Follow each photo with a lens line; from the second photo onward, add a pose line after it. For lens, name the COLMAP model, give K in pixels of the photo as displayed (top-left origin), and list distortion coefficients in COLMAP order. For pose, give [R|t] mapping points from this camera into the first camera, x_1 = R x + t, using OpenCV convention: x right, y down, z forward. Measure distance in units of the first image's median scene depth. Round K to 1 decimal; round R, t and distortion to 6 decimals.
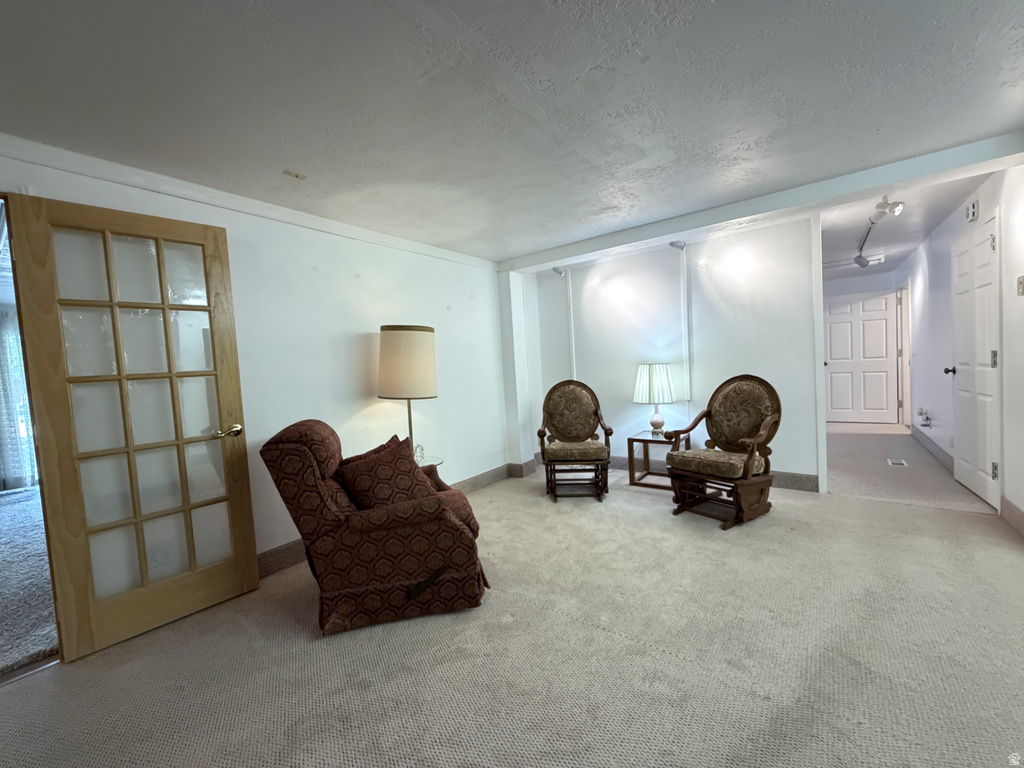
lens RADIAL K [[408.5, 0, 508.3], [0, 408.5, 383.5], [0, 0, 1]] dist [-0.000148, -0.000780]
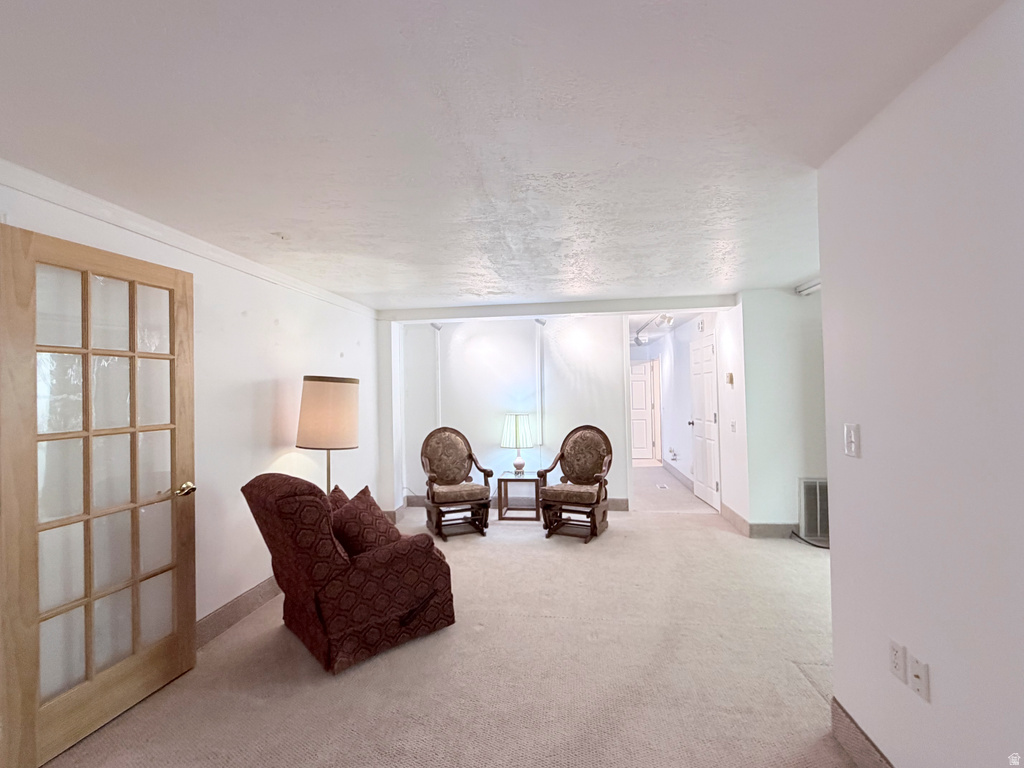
lens RADIAL K [[451.8, 0, 512.0], [0, 451.8, 384.0], [0, 0, 1]] dist [0.003075, 0.000094]
pose [[0.873756, 0.050548, 0.483731, -0.377594], [-0.009768, 0.996208, -0.086456, -0.028010], [-0.486267, 0.070817, 0.870936, -0.184682]]
